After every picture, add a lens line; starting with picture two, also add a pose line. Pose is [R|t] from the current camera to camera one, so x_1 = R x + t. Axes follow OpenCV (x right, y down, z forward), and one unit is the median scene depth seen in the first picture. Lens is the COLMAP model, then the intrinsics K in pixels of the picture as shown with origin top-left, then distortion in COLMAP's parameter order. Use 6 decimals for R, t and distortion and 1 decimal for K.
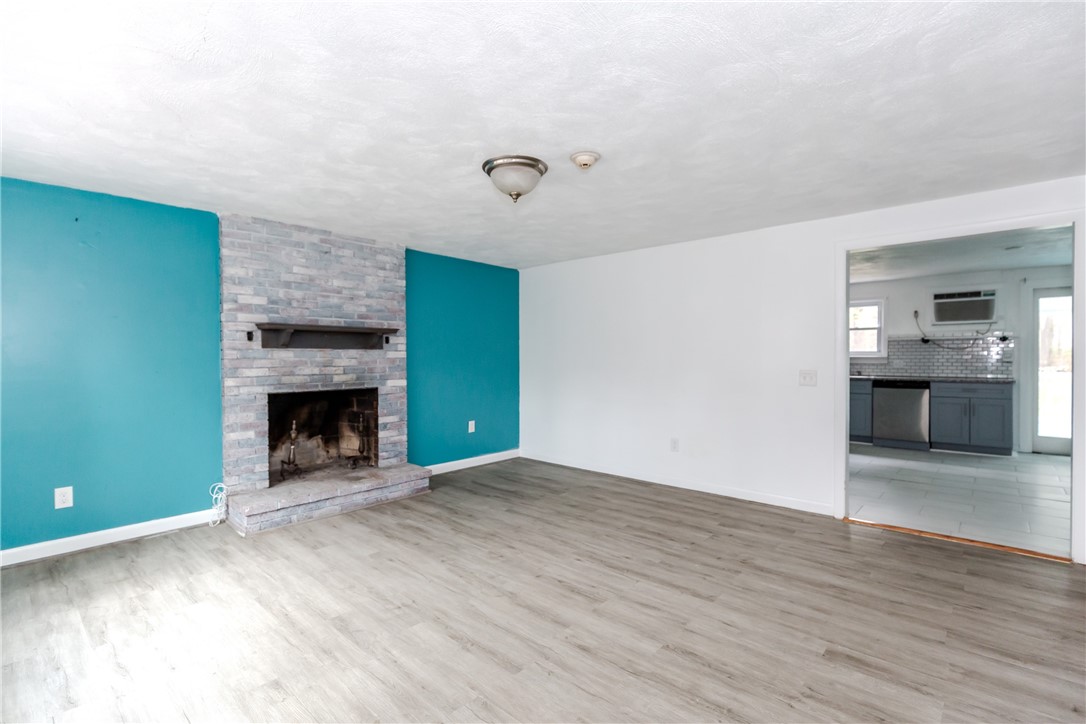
lens RADIAL K [[502.2, 0, 544.1], [0, 502.2, 357.9], [0, 0, 1]] dist [-0.000699, -0.000309]
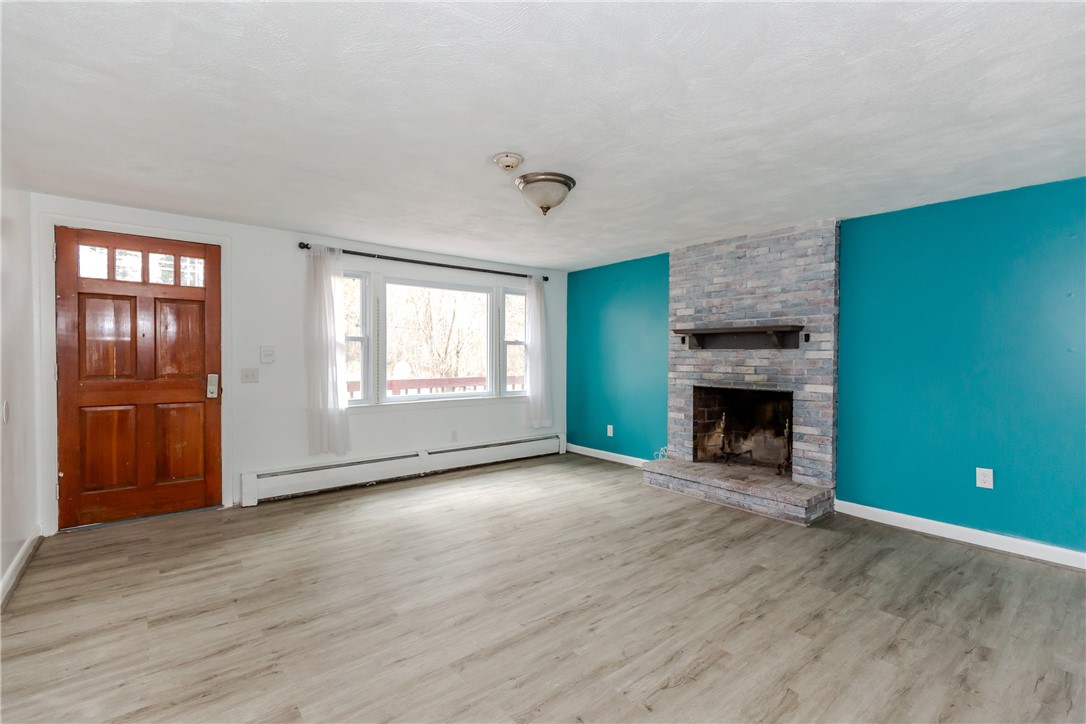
lens RADIAL K [[486.5, 0, 544.8], [0, 486.5, 360.4], [0, 0, 1]] dist [0.004600, 0.000253]
pose [[-0.142725, 0.014058, -0.989663, 0.660203], [-0.006334, 0.999866, 0.015116, -0.007441], [0.989742, 0.008426, -0.142616, 0.771434]]
